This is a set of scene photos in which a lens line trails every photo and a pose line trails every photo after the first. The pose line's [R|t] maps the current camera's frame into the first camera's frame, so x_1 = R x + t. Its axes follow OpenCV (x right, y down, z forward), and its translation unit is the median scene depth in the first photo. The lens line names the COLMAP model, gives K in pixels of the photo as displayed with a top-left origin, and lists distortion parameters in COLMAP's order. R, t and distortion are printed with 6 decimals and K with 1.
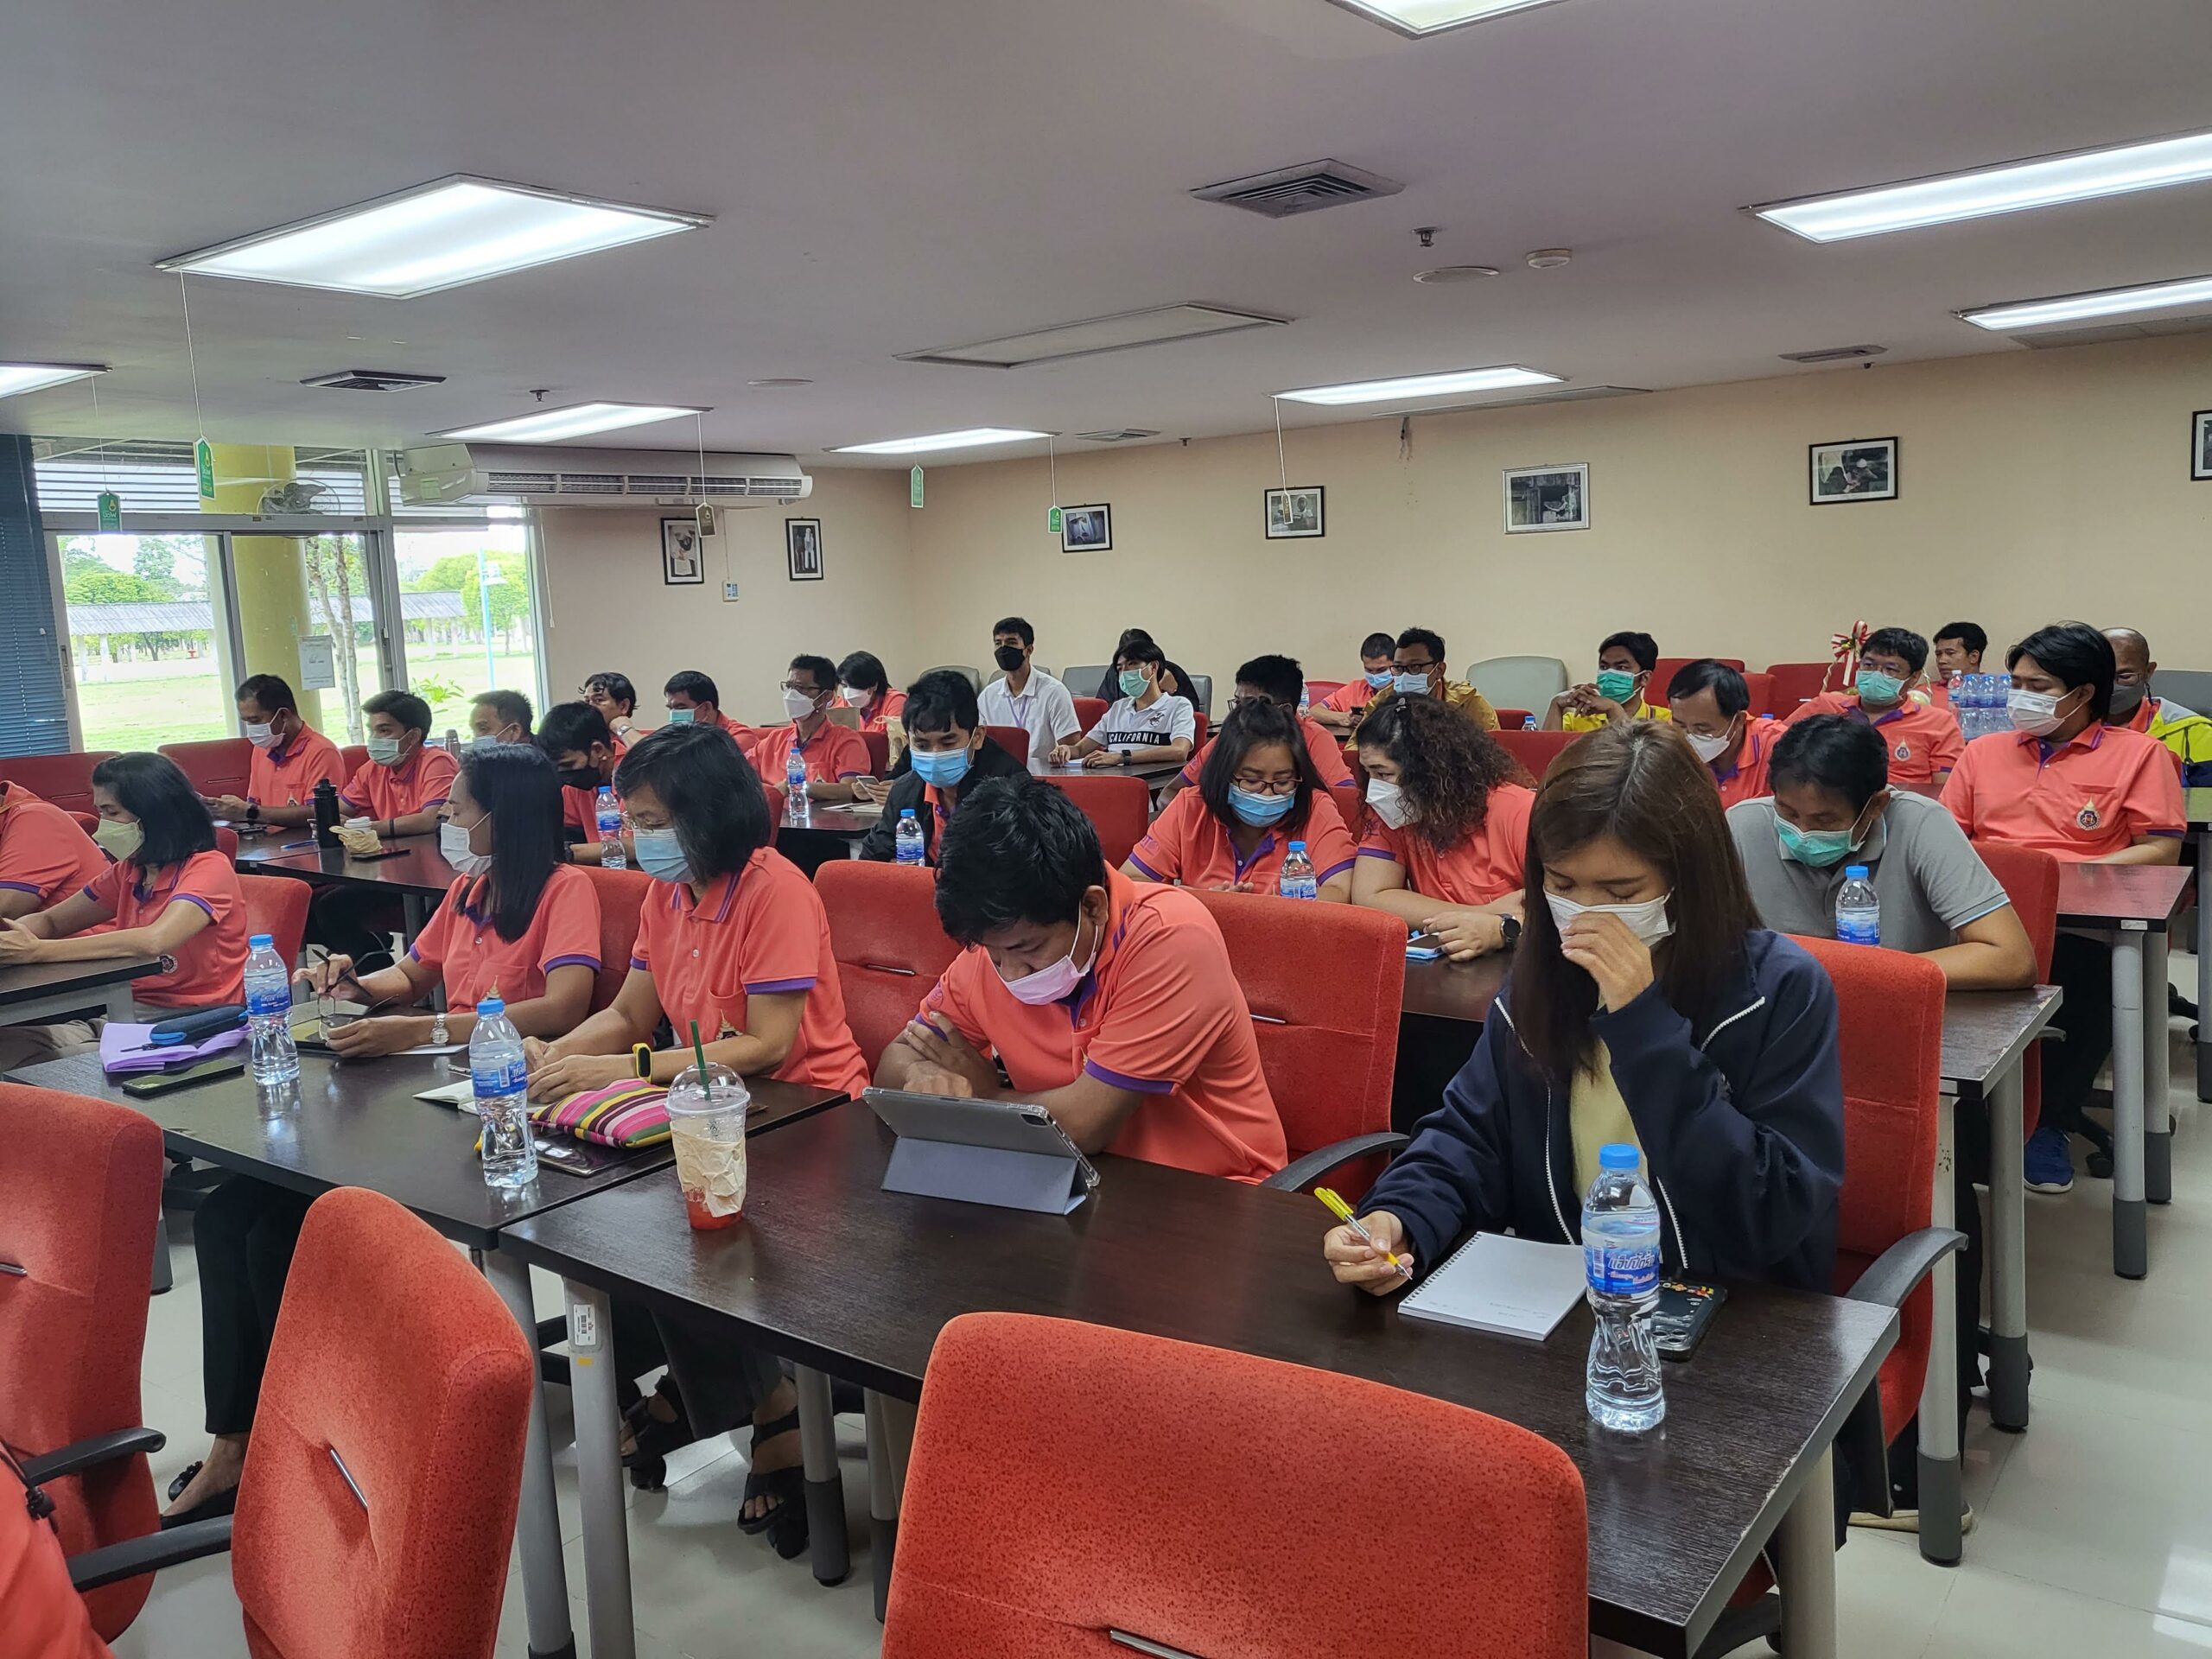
lens RADIAL K [[1783.0, 0, 1131.7], [0, 1783.0, 797.3], [0, 0, 1]] dist [-0.049764, 0.129529]
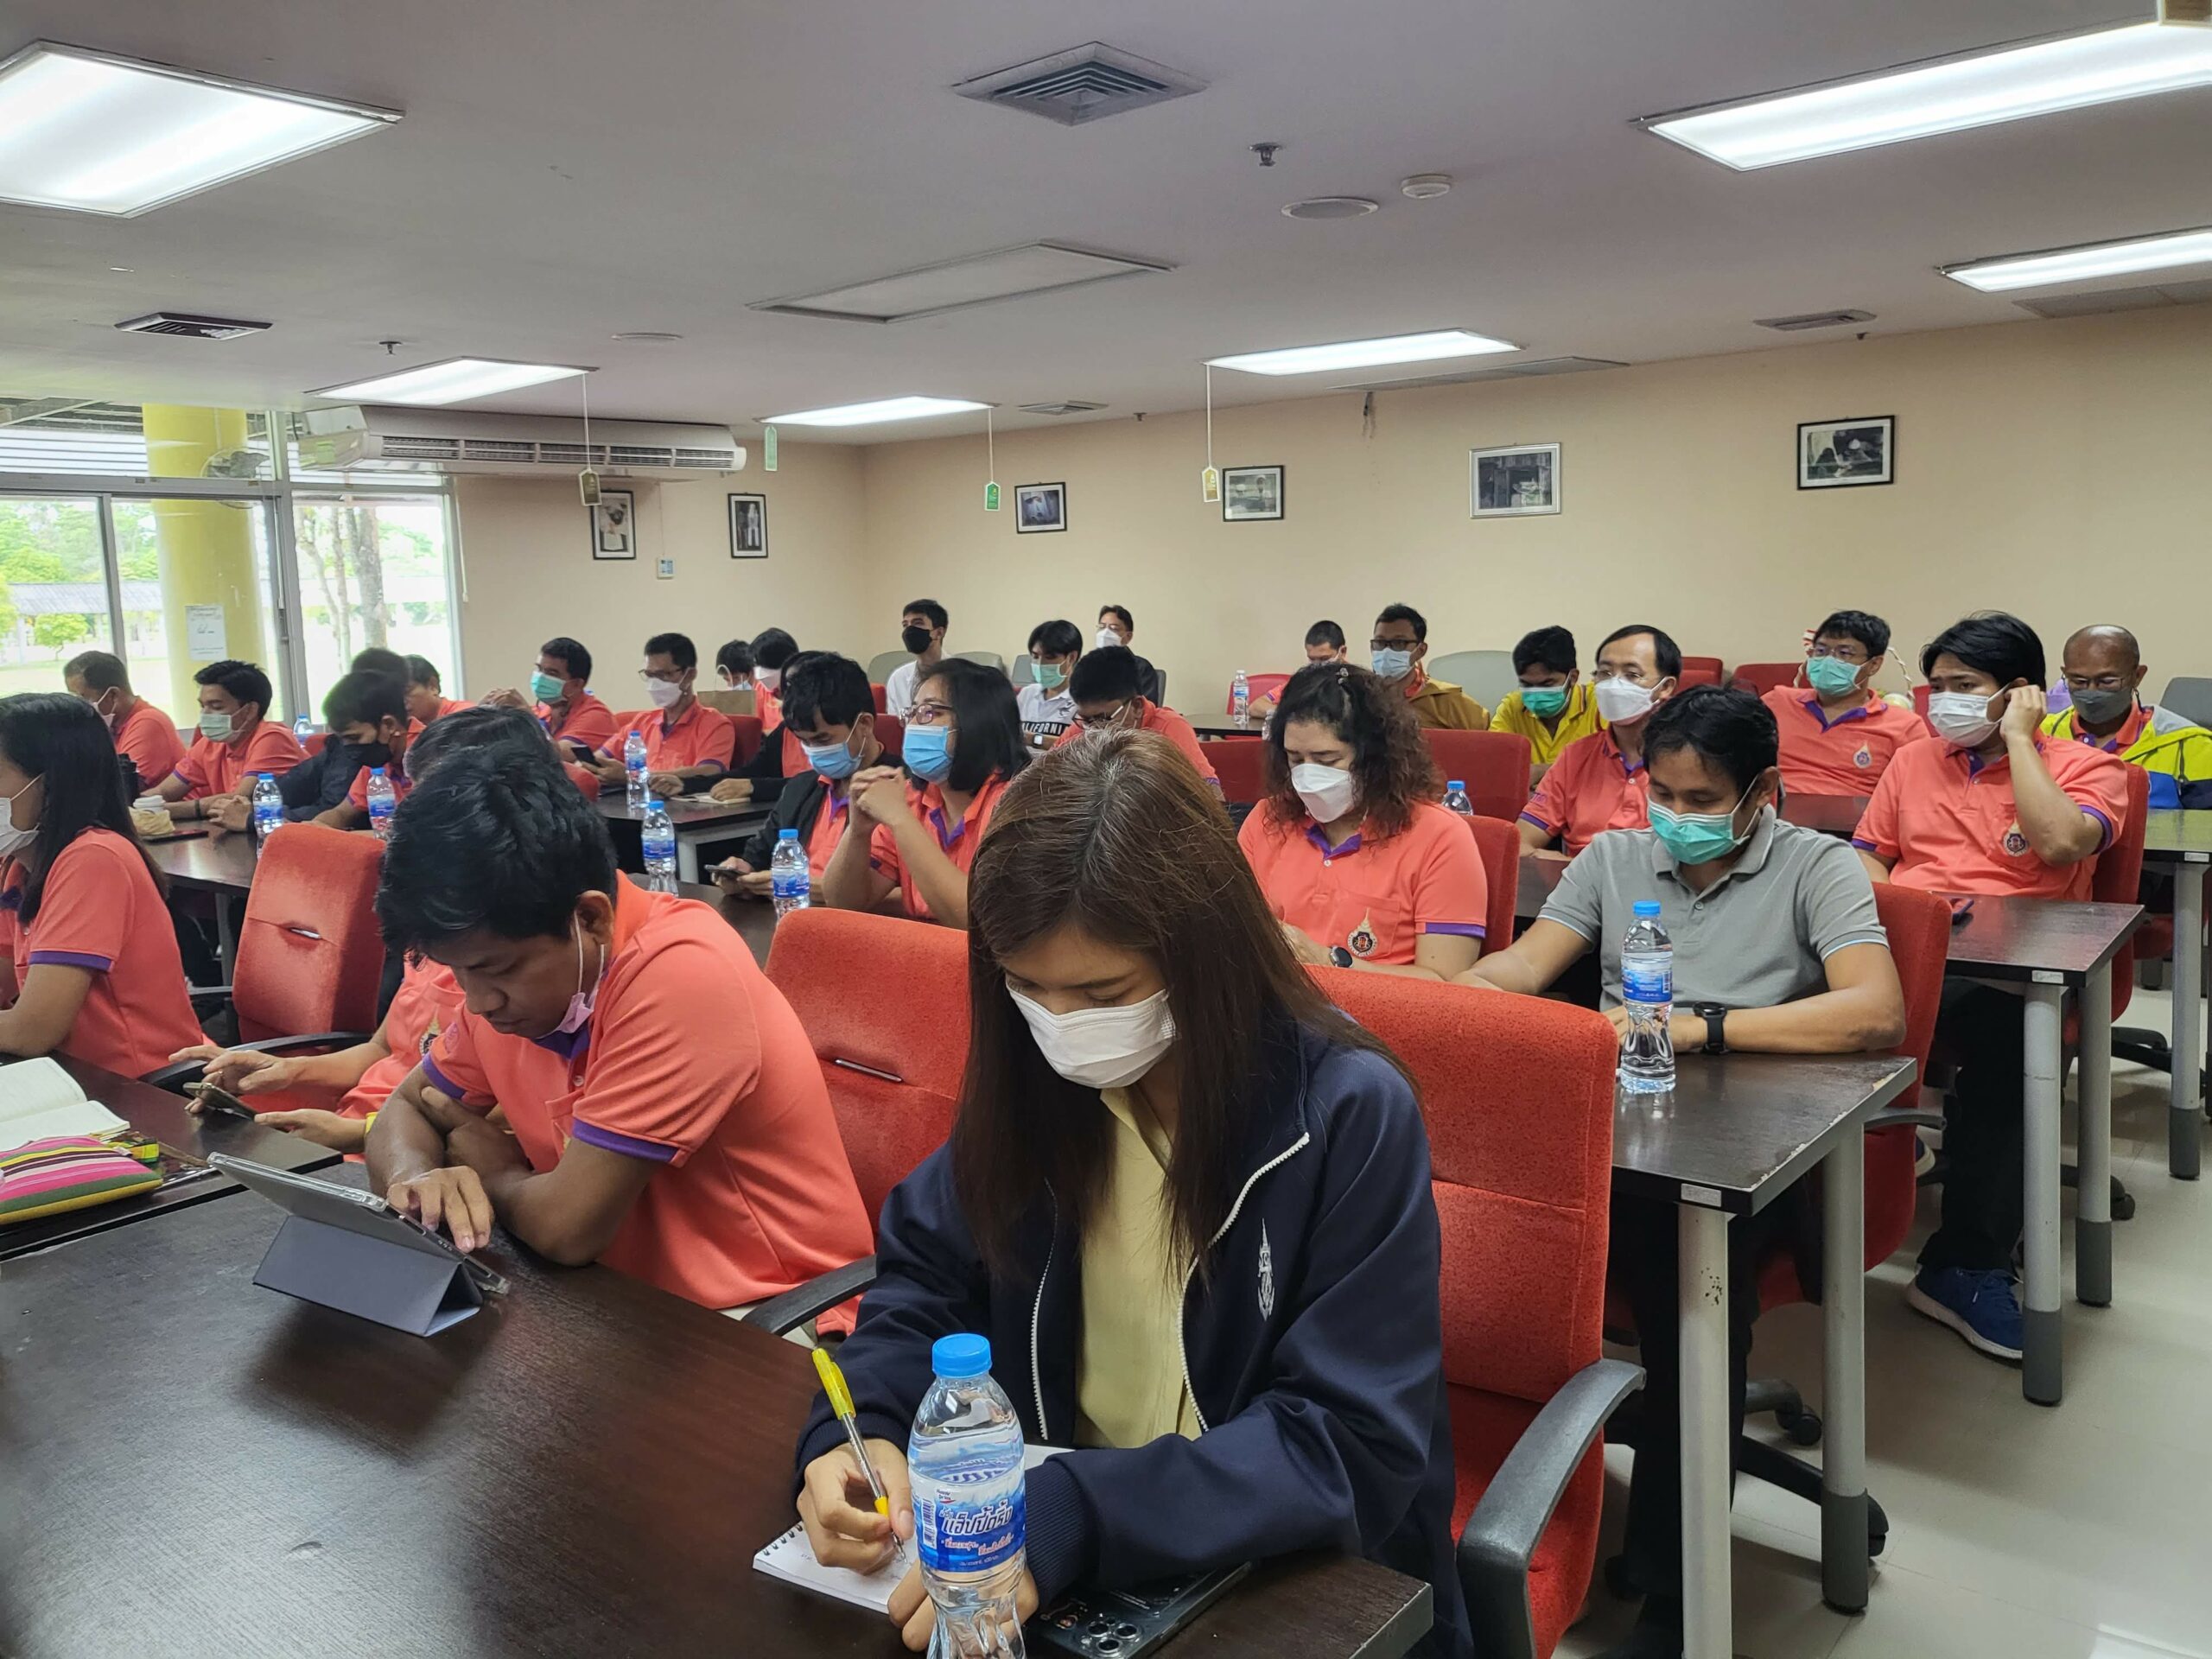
lens RADIAL K [[1825.7, 0, 1051.2], [0, 1825.7, 800.6], [0, 0, 1]] dist [-0.049060, 0.134258]
pose [[0.998682, 0.022074, -0.046345, 0.075679], [-0.021823, 0.999744, 0.005915, -0.002488], [0.046464, -0.004896, 0.998908, 0.074884]]
